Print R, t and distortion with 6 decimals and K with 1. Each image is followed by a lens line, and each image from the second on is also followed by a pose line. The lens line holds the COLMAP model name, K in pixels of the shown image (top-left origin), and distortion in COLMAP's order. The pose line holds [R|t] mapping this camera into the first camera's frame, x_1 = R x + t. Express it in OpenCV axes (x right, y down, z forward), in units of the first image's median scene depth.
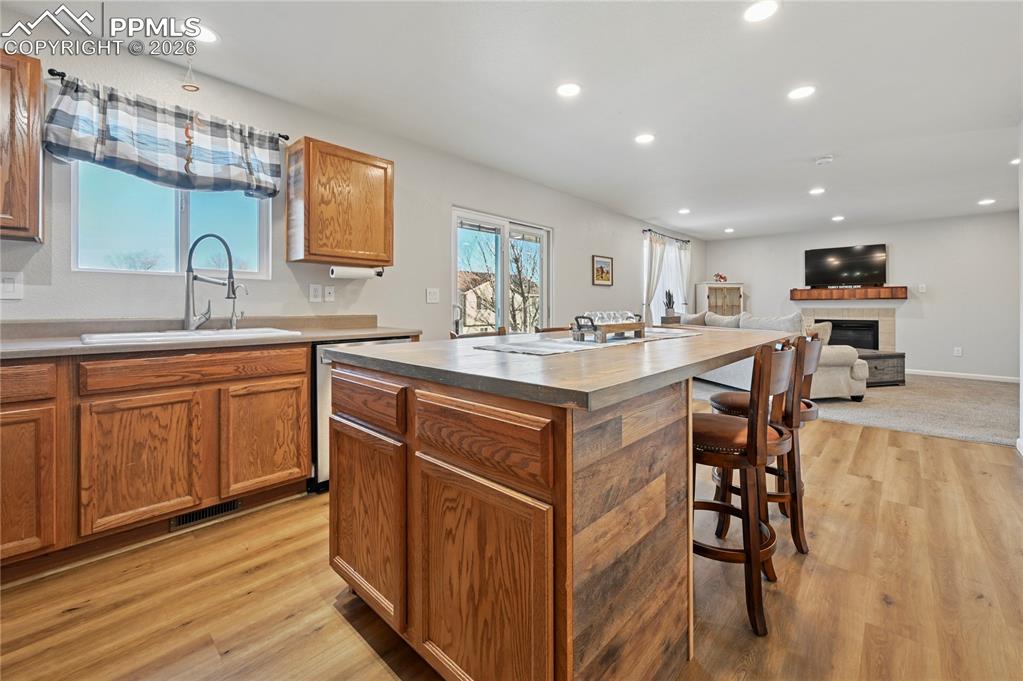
lens RADIAL K [[416.4, 0, 532.0], [0, 416.4, 309.6], [0, 0, 1]] dist [-0.001159, -0.000081]
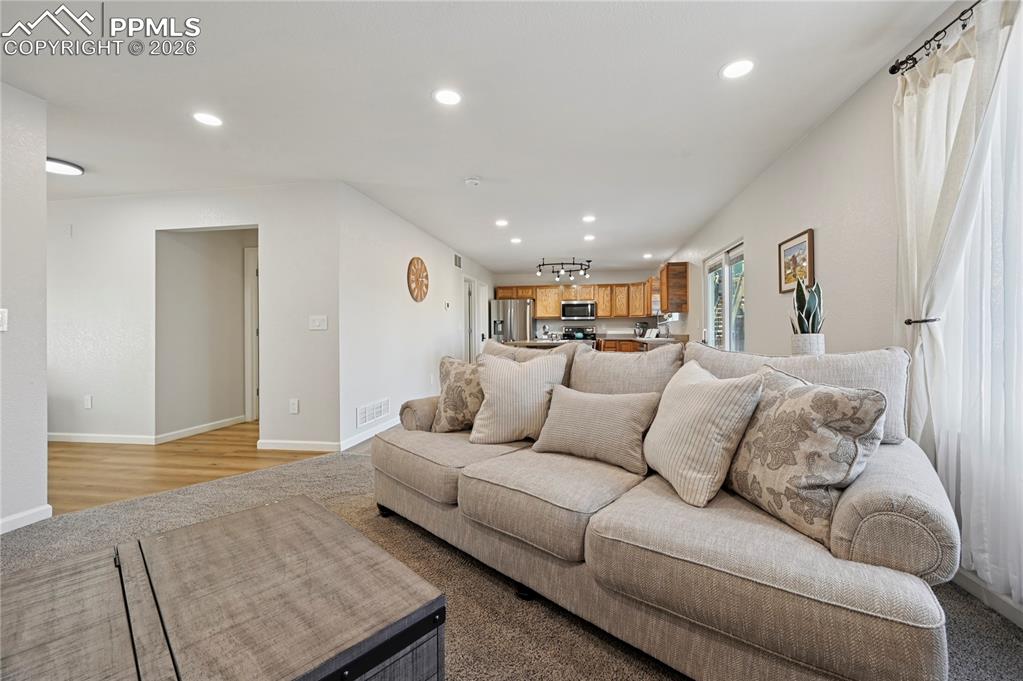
lens RADIAL K [[411.1, 0, 525.4], [0, 411.1, 332.5], [0, 0, 1]] dist [-0.000880, -0.000227]
pose [[-0.840003, 0.005008, -0.542559, 0.936913], [0.001256, 0.999973, 0.007284, -0.009498], [0.542581, 0.005437, -0.839986, 1.563024]]
